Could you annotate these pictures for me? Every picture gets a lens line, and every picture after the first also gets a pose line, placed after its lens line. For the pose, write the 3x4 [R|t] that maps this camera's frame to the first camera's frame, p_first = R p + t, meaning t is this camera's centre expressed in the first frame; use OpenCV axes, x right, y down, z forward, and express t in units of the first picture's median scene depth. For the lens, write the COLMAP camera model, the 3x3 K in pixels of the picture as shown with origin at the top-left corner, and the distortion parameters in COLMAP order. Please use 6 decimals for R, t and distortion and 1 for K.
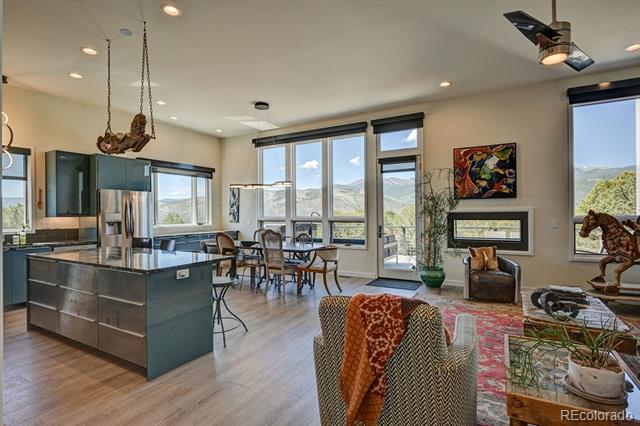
lens RADIAL K [[322.6, 0, 320.0], [0, 322.6, 212.1], [0, 0, 1]] dist [0.010391, -0.001164]
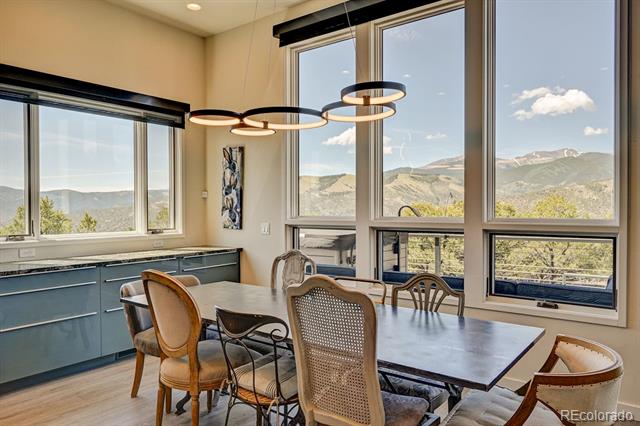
lens RADIAL K [[452.3, 0, 320.8], [0, 452.3, 213.3], [0, 0, 1]] dist [-0.007087, 0.006001]
pose [[0.991701, 0.007482, -0.128349, -0.094680], [-0.005603, 0.999872, 0.014998, 0.002602], [0.128444, -0.014154, 0.991616, 0.551593]]
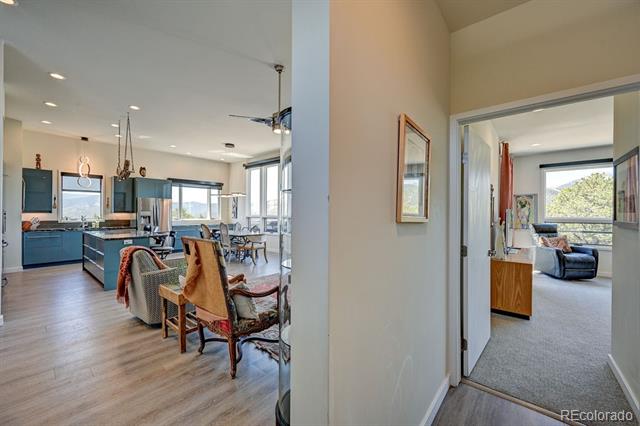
lens RADIAL K [[253.6, 0, 322.9], [0, 253.6, 212.2], [0, 0, 1]] dist [-0.000313, -0.000009]
pose [[0.984769, 0.010611, -0.173542, 0.470032], [-0.010774, 0.999942, 0.000008, -0.001434], [0.173532, 0.001862, 0.984826, -0.150306]]
